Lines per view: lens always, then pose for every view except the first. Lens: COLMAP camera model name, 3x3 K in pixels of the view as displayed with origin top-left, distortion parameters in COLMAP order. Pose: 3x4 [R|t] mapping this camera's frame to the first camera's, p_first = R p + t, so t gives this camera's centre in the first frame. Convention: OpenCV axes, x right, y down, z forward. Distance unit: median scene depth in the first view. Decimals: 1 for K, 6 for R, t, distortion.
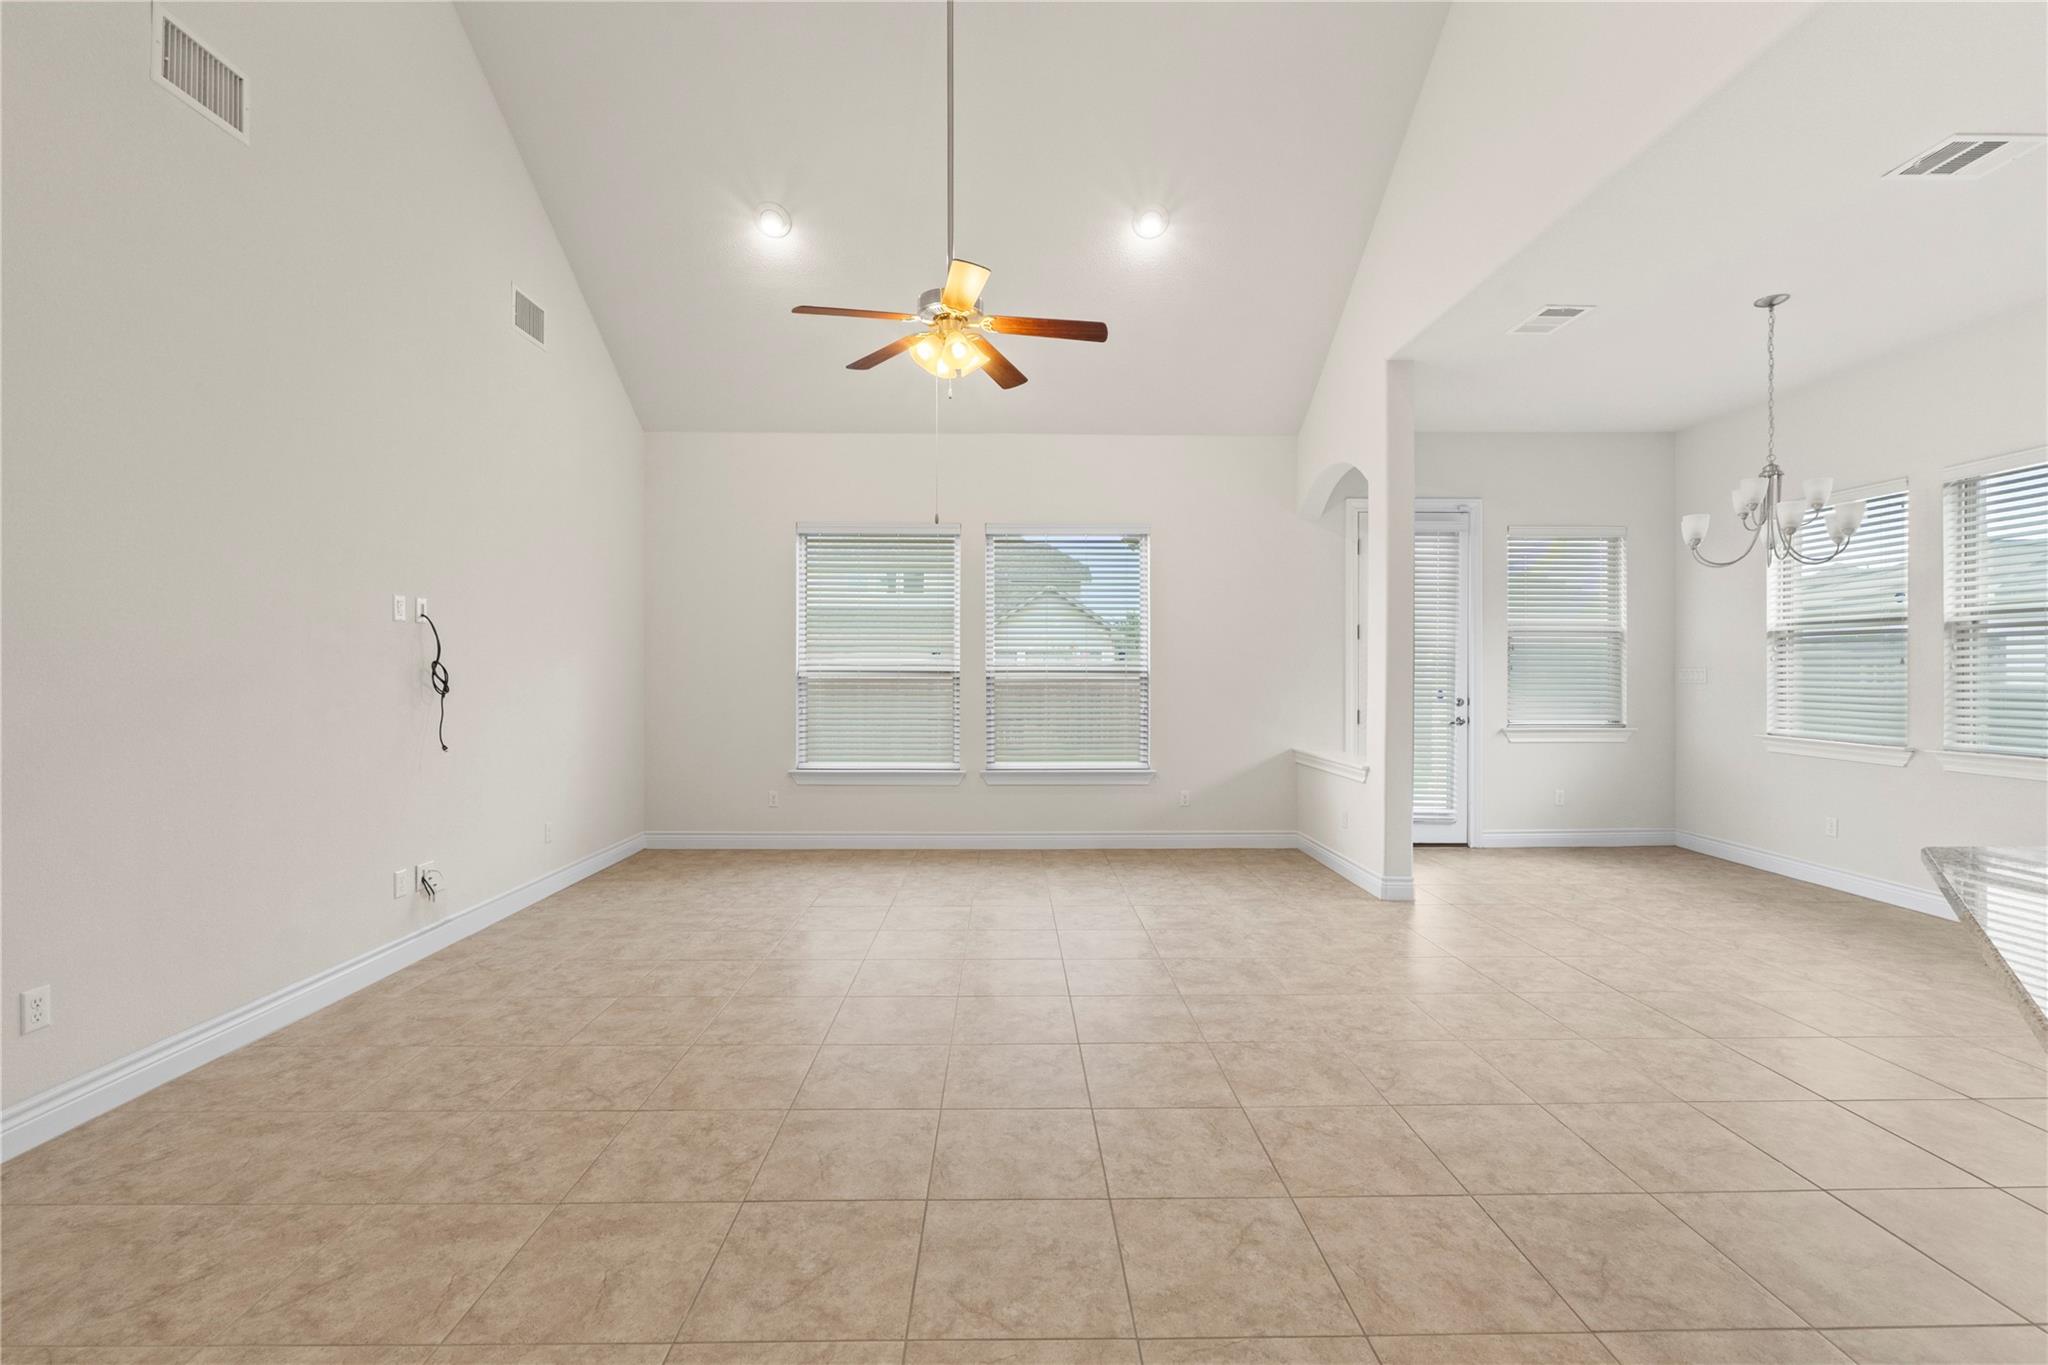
lens RADIAL K [[873.0, 0, 1022.2], [0, 873.0, 670.6], [0, 0, 1]] dist [-0.005834, 0.000553]
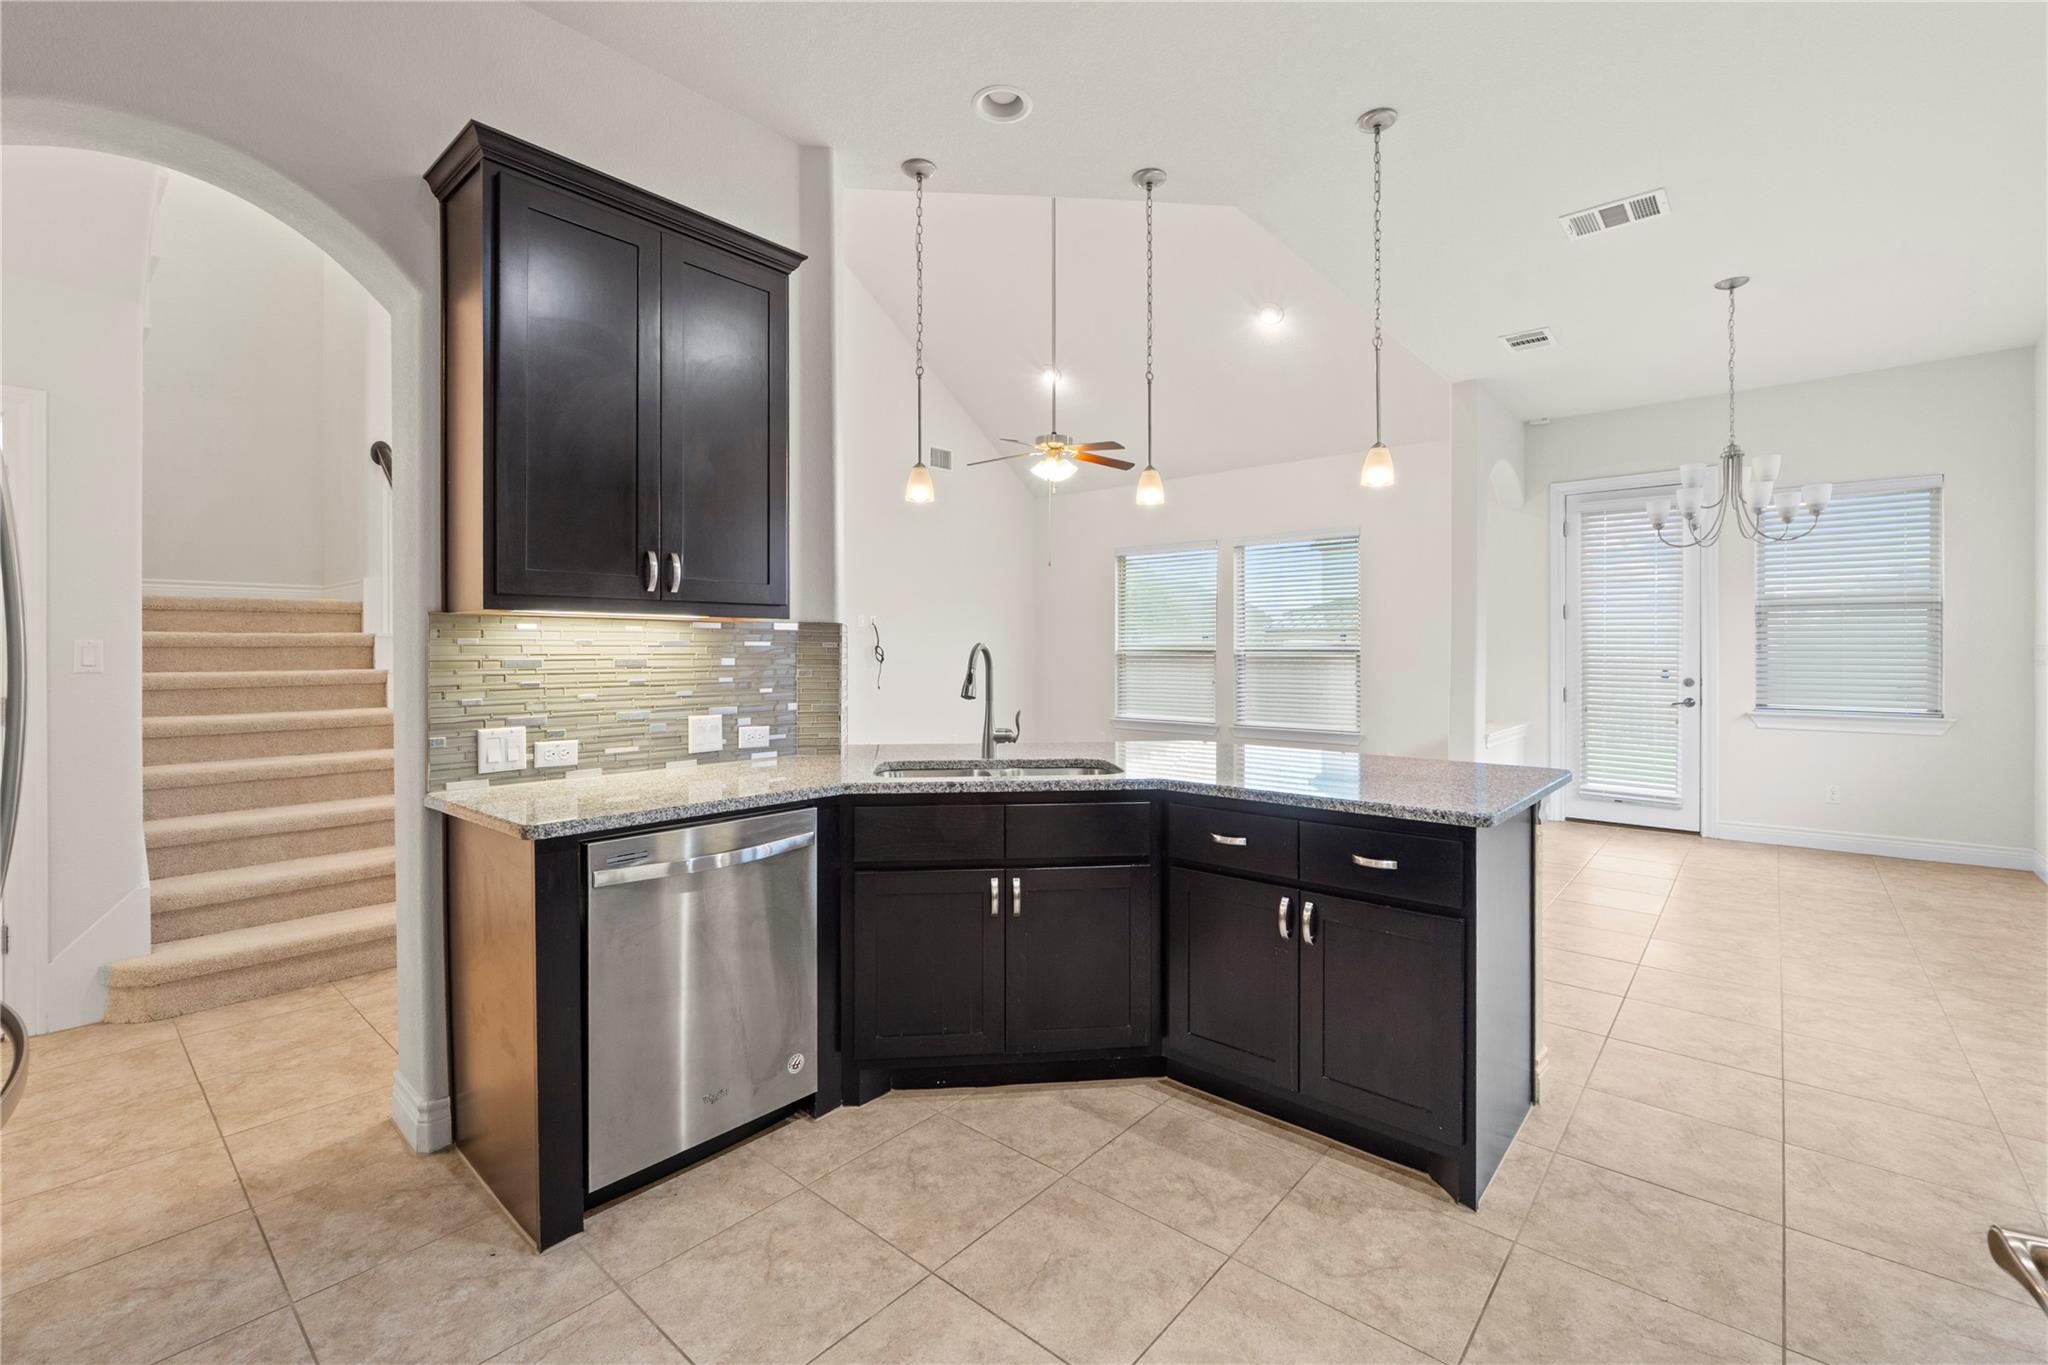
lens RADIAL K [[873.0, 0, 1030.5], [0, 873.0, 670.5], [0, 0, 1]] dist [-0.005834, 0.000553]
pose [[0.747717, 0.014122, -0.663867, 1.247208], [0.000722, 0.999756, 0.022081, 0.002697], [0.664017, -0.016990, 0.747525, -0.406968]]
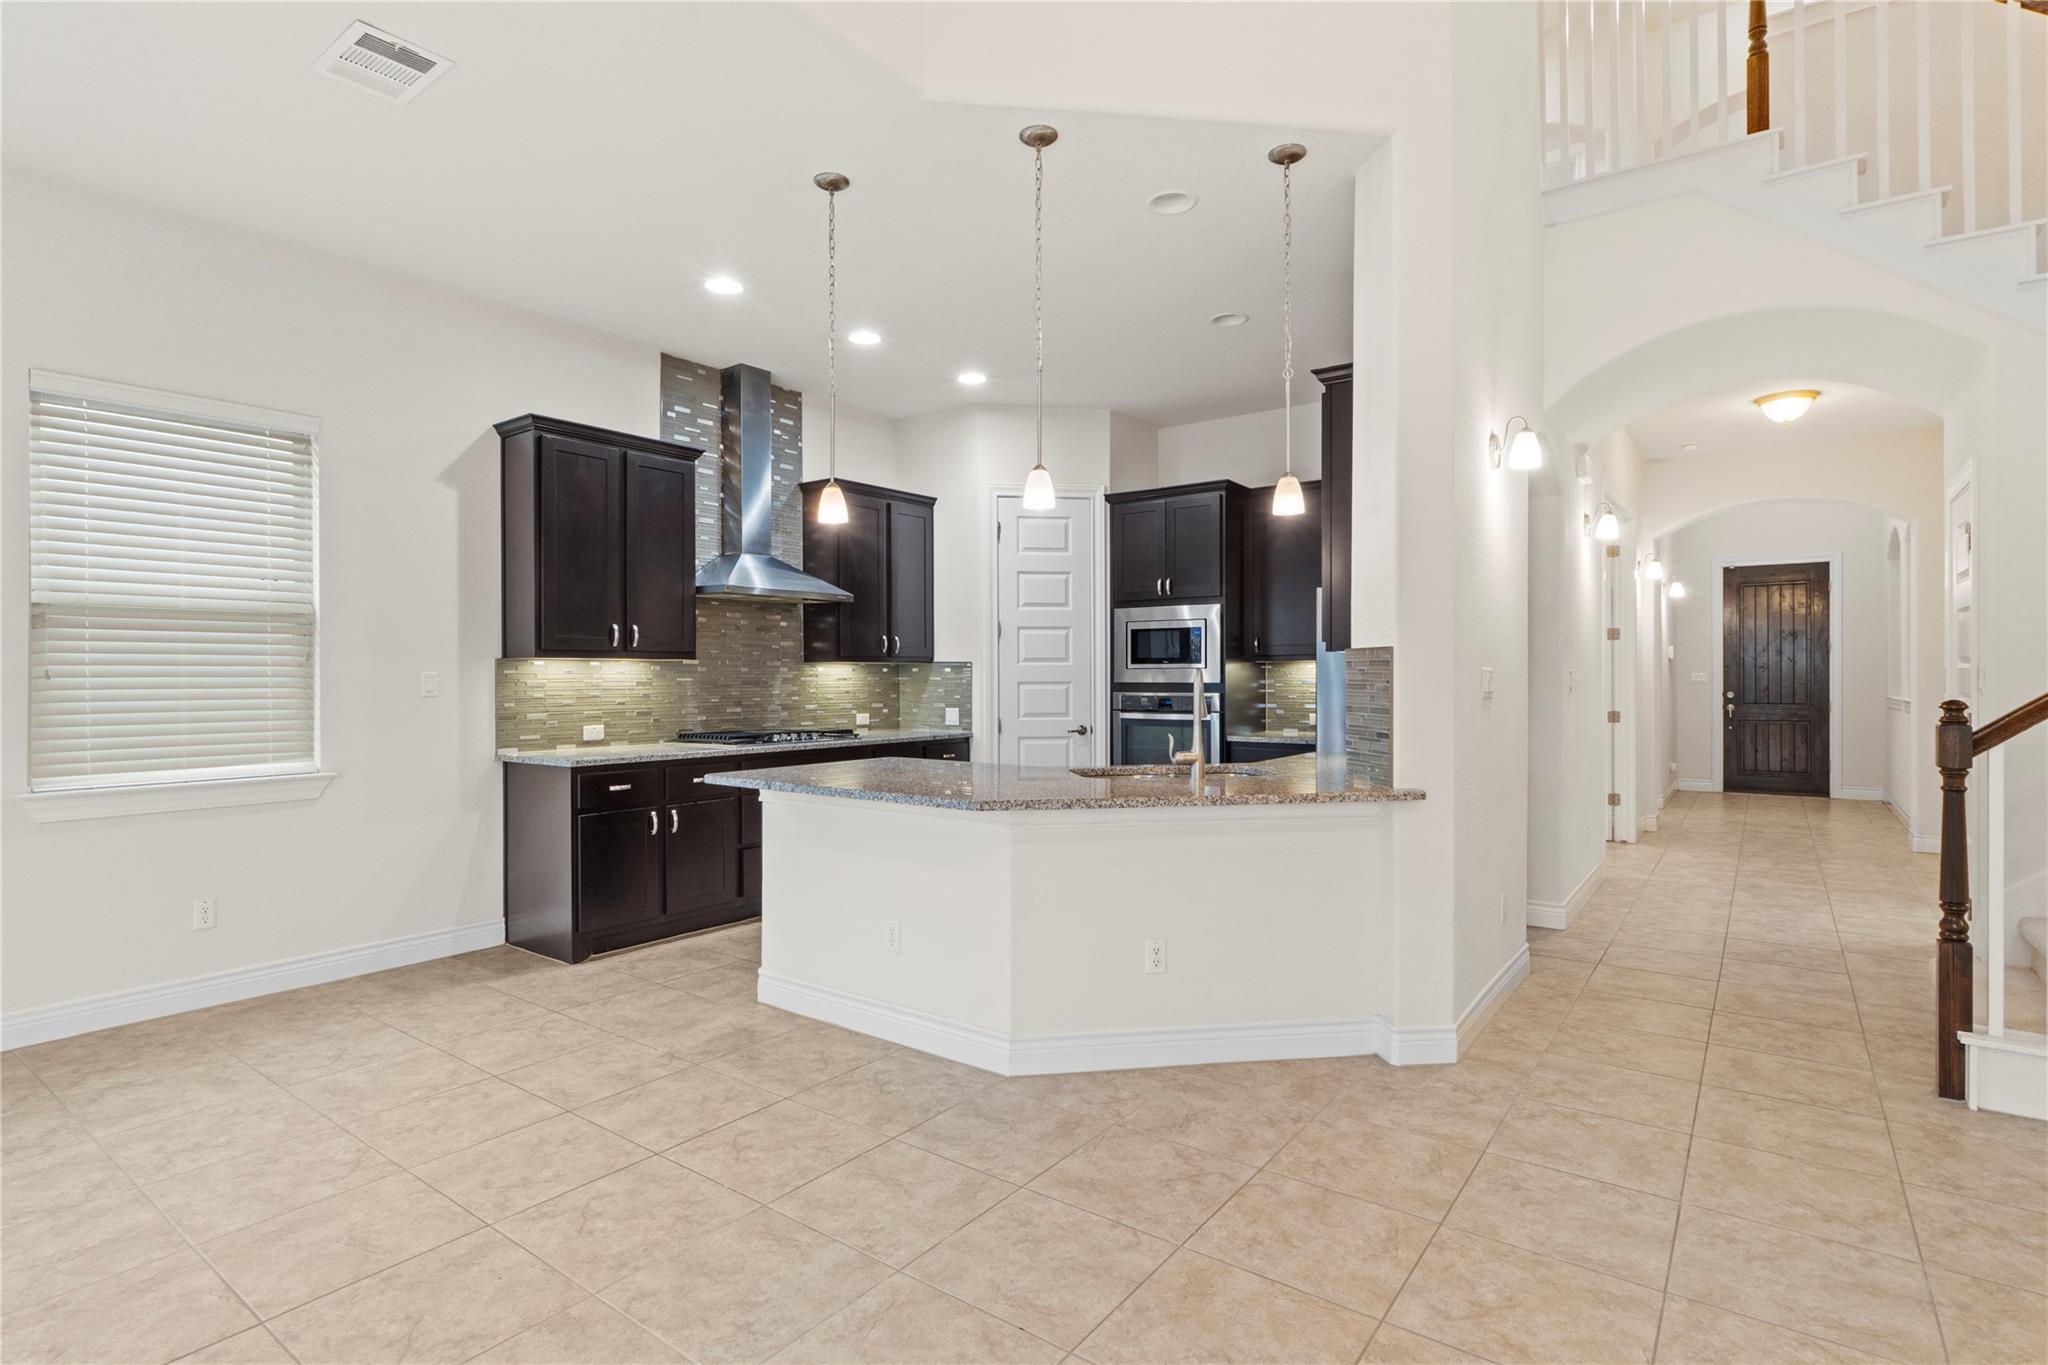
lens RADIAL K [[1017.6, 0, 1014.8], [0, 1017.6, 665.6], [0, 0, 1]] dist [0.001810, -0.003529]
pose [[-0.789248, 0.006876, 0.614036, -0.005959], [-0.000972, 0.999922, -0.012447, 0.004044], [-0.614073, -0.010421, -0.789180, 1.376597]]
